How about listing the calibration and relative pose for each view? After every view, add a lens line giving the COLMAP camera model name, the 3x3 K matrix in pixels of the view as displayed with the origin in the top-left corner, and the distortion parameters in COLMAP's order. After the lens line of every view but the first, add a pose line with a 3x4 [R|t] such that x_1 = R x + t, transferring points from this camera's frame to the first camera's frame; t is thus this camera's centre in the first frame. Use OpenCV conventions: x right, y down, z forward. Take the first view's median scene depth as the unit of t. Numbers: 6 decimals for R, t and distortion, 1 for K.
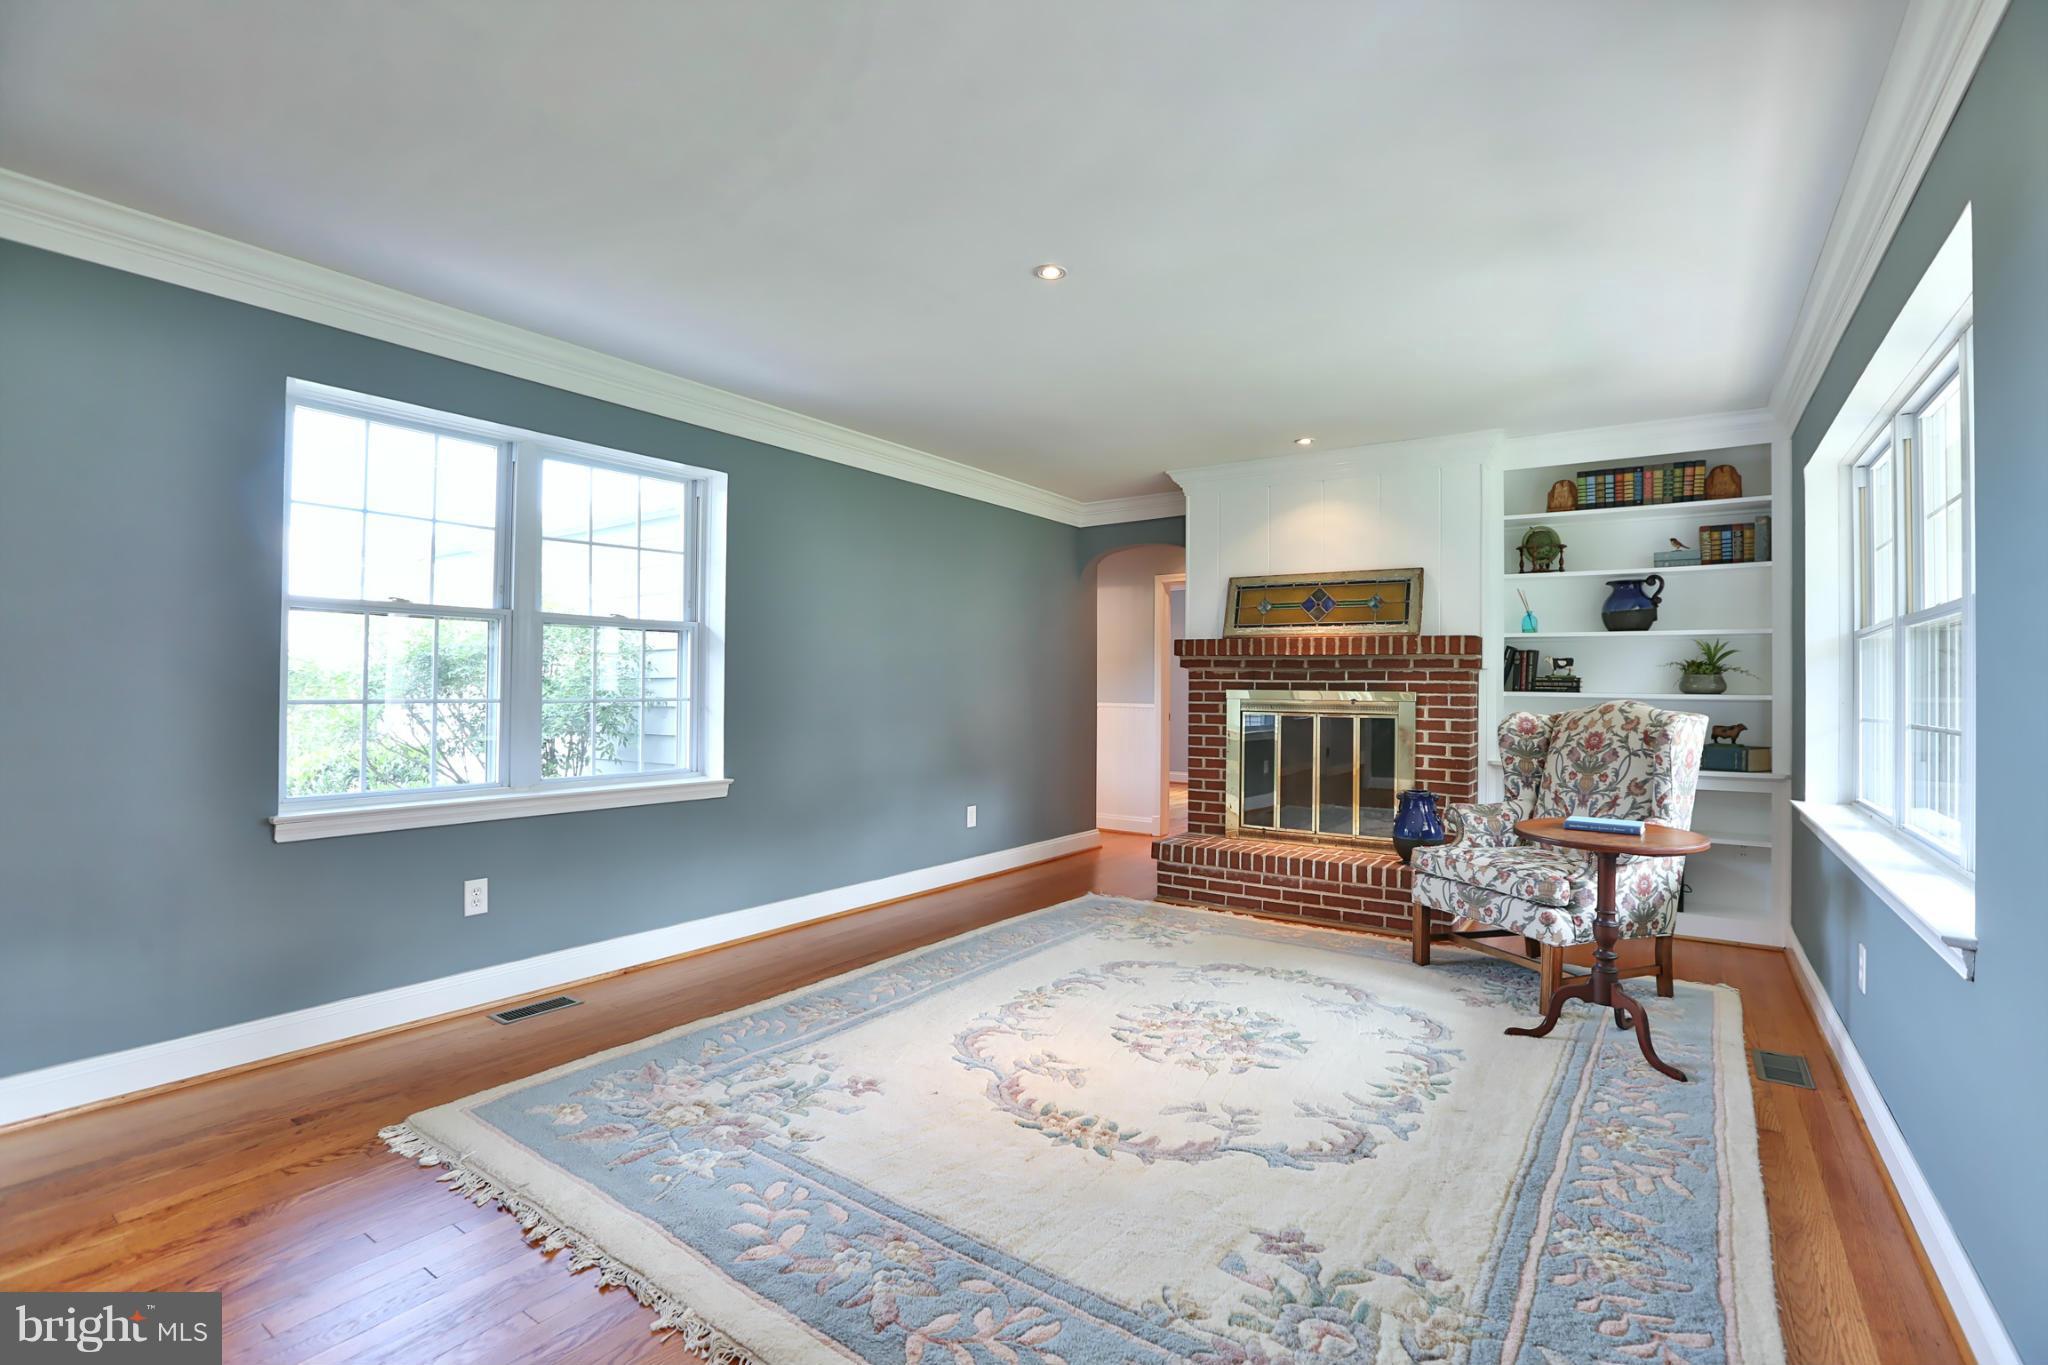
lens RADIAL K [[936.2, 0, 1027.5], [0, 936.2, 675.7], [0, 0, 1]] dist [-0.053019, 0.019955]
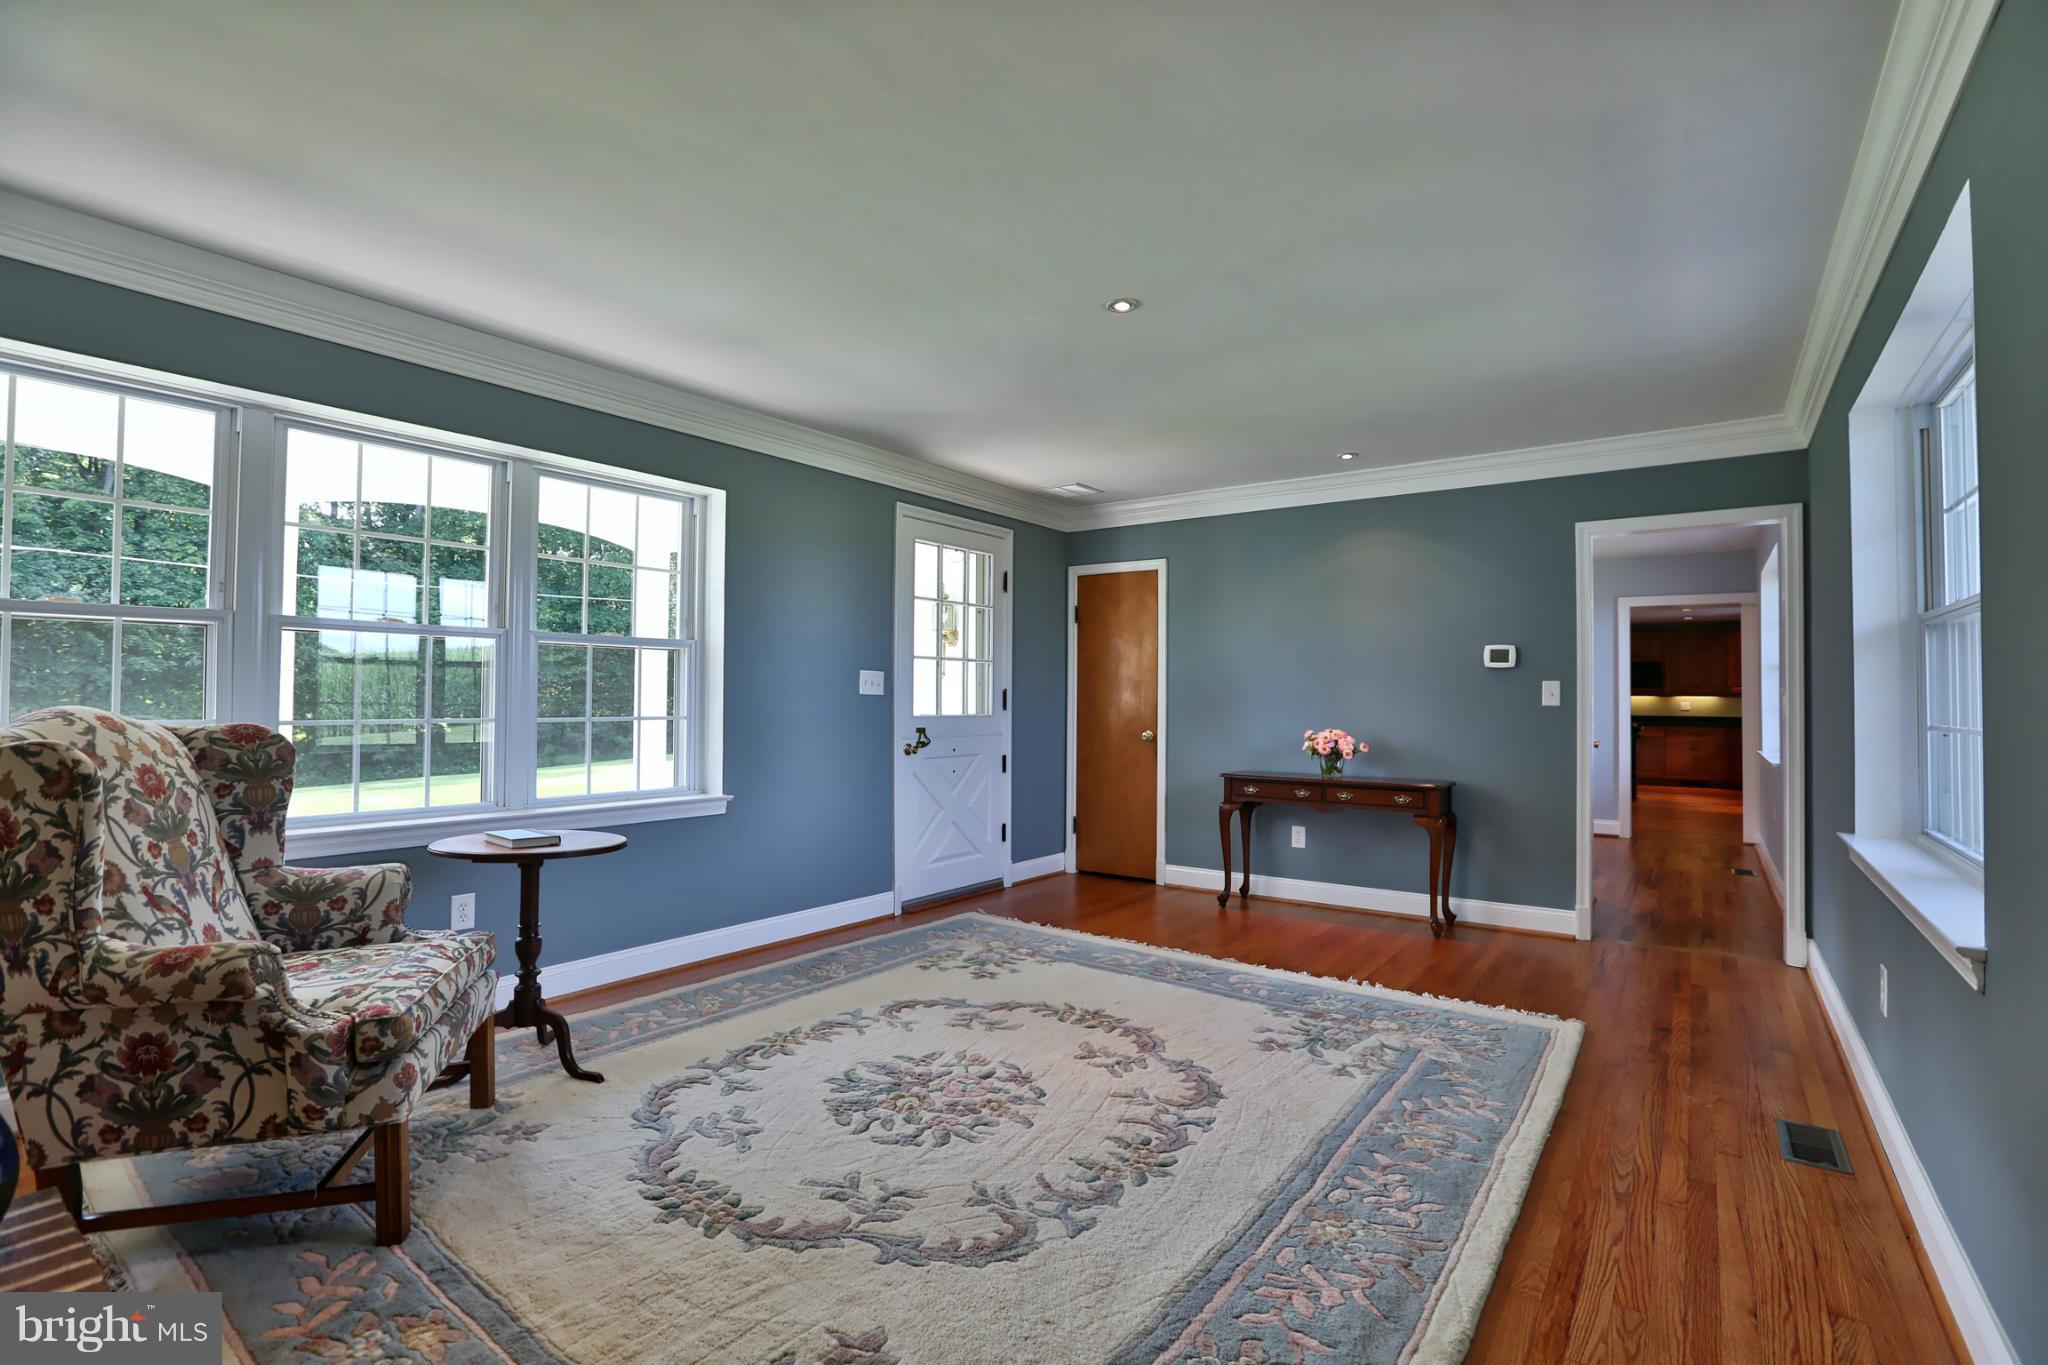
lens RADIAL K [[936.2, 0, 1027.5], [0, 936.2, 675.7], [0, 0, 1]] dist [-0.053019, 0.019955]
pose [[-0.999662, -0.013622, 0.022157, 0.099374], [-0.014407, 0.999259, -0.035682, 0.024794], [-0.021654, -0.035989, -0.999118, 2.001867]]
